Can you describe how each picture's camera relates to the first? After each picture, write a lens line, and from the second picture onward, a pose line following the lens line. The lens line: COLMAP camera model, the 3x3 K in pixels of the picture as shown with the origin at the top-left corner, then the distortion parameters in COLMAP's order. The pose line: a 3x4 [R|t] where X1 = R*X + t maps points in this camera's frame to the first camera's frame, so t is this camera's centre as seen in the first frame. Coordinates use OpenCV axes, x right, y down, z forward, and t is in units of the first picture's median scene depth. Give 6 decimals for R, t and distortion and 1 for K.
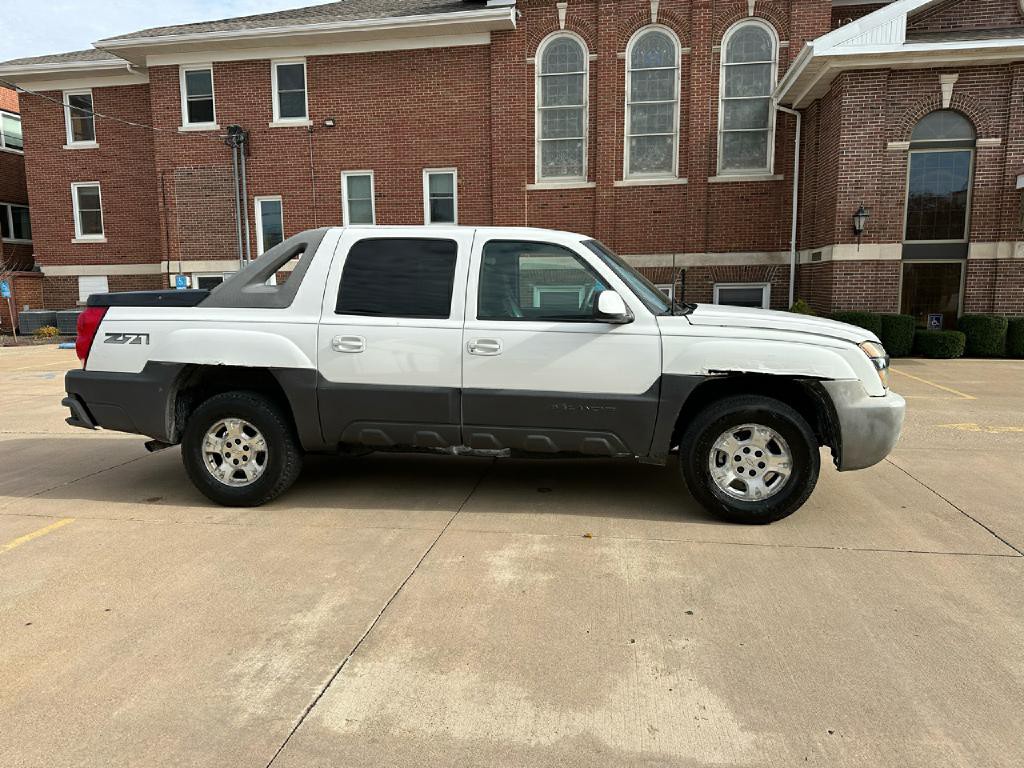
lens RADIAL K [[709.7, 0, 512.0], [0, 709.7, 384.0], [0, 0, 1]] dist [0.038544, -0.044066]
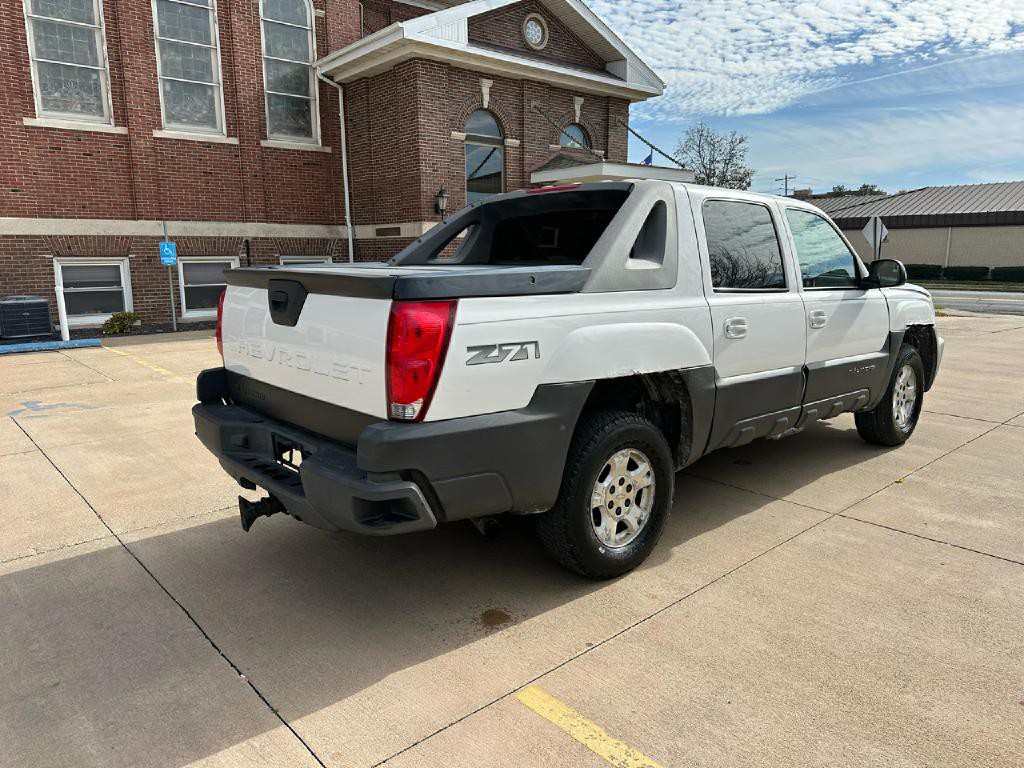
lens RADIAL K [[718.0, 0, 499.3], [0, 718.0, 381.6], [0, 0, 1]] dist [0.038377, -0.039991]
pose [[0.648101, -0.130258, 0.750332, -0.917726], [0.107259, 0.991055, 0.079403, -0.081093], [-0.753964, 0.029019, 0.656275, 0.580954]]
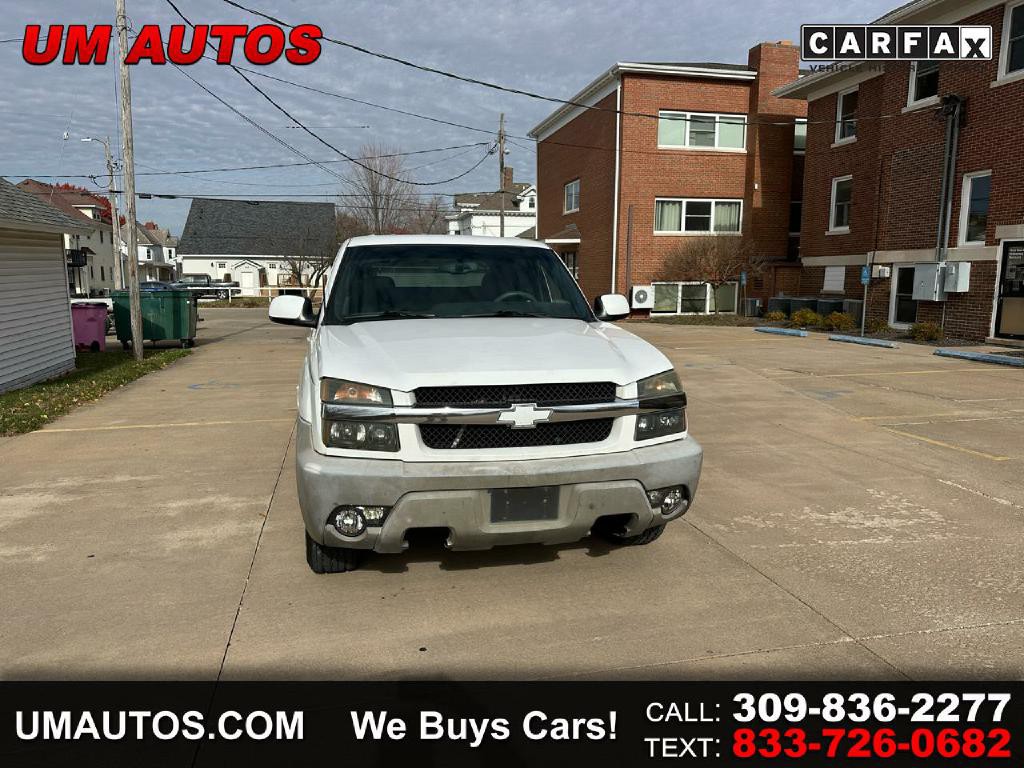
lens RADIAL K [[723.3, 0, 518.9], [0, 723.3, 386.3], [0, 0, 1]] dist [0.051750, -0.086673]
pose [[0.385321, 0.150228, -0.910472, 1.028917], [-0.133068, 0.985393, 0.106275, -0.128762], [0.913138, 0.080205, 0.399683, 0.718745]]
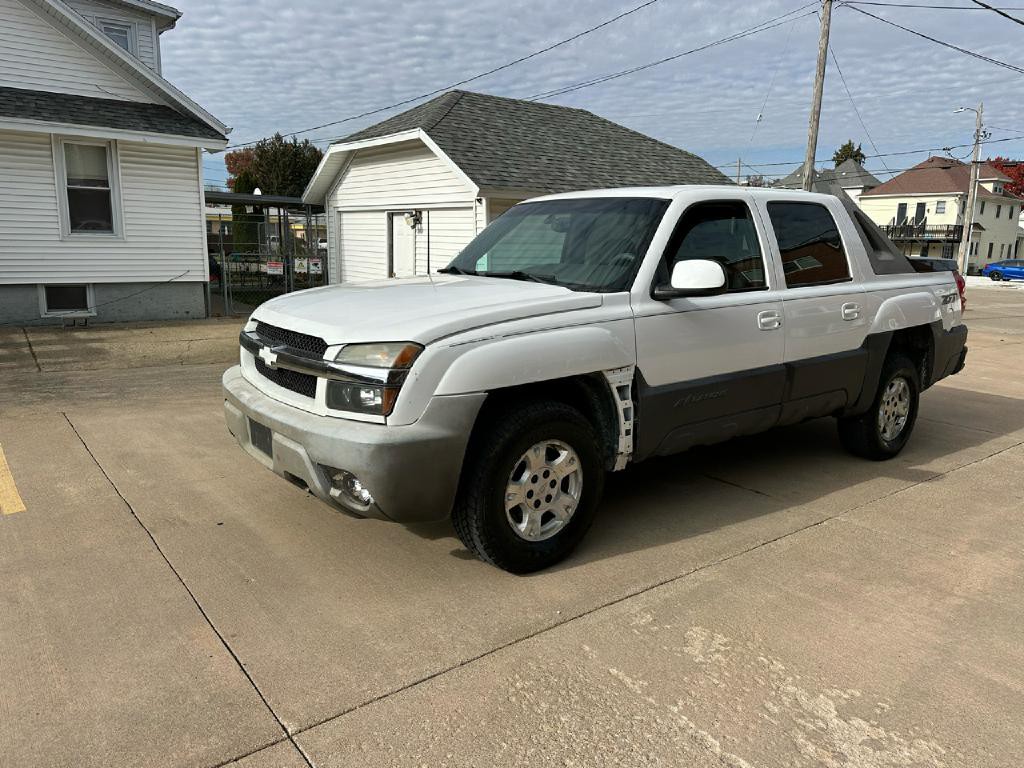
lens RADIAL K [[727.1, 0, 512.0], [0, 727.1, 384.0], [0, 0, 1]] dist [0.060011, -0.079369]
pose [[-0.682688, 0.134918, -0.718146, 0.808340], [-0.115314, 0.950599, 0.288208, -0.231542], [0.721553, 0.279569, -0.633405, 1.550354]]
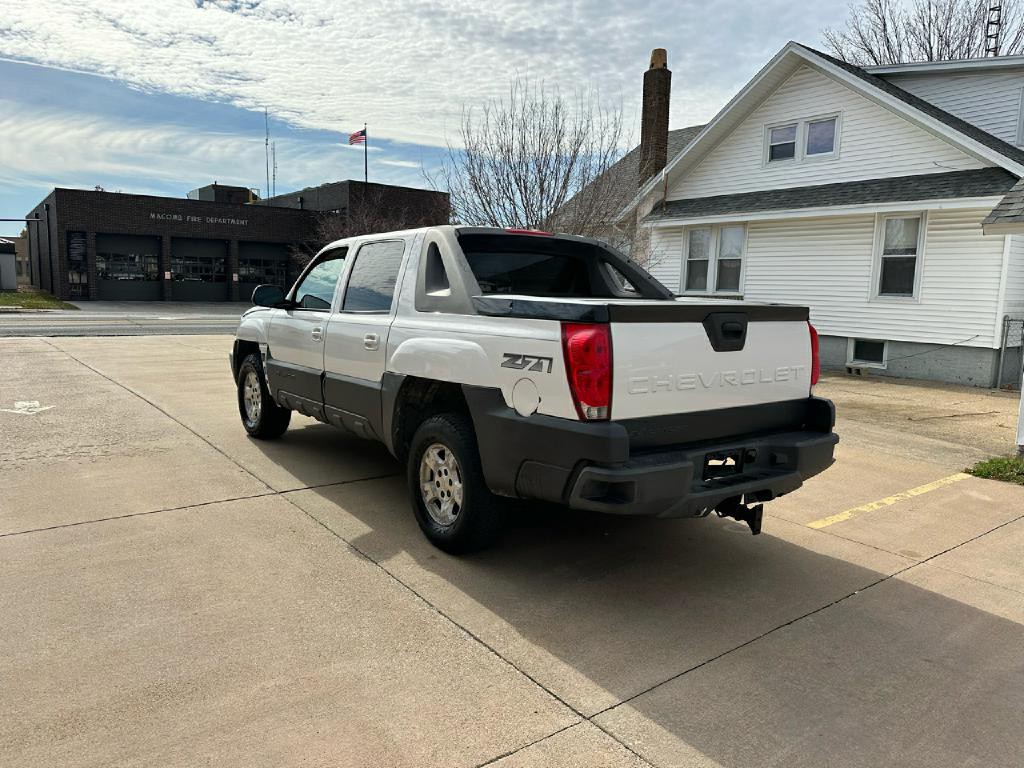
lens RADIAL K [[725.2, 0, 516.9], [0, 725.2, 379.6], [0, 0, 1]] dist [0.076605, -0.118554]
pose [[-0.724645, -0.100610, 0.681738, -0.907379], [0.073122, 0.972474, 0.221241, -0.245602], [-0.685232, 0.210172, -0.697342, 1.774845]]
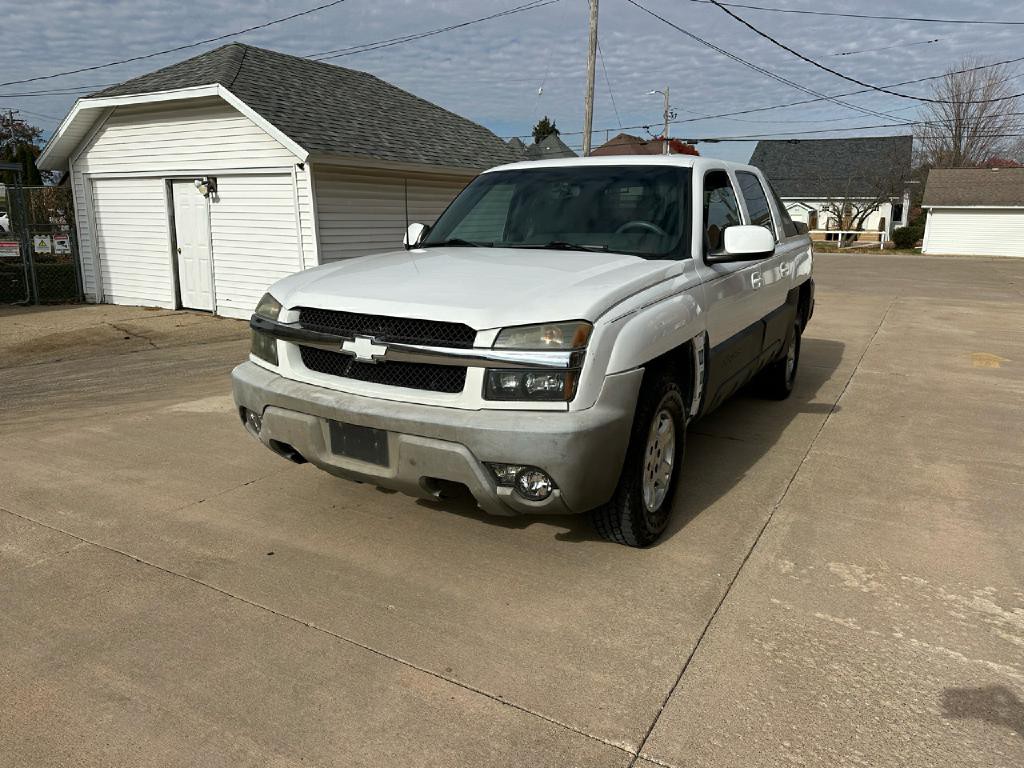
lens RADIAL K [[726.0, 0, 512.0], [0, 726.0, 384.0], [0, 0, 1]] dist [0.035691, -0.046658]
pose [[-0.357830, 0.216663, -0.908303, 0.956293], [-0.134105, 0.950703, 0.279608, -0.186515], [0.924107, 0.221860, -0.311134, 1.253734]]
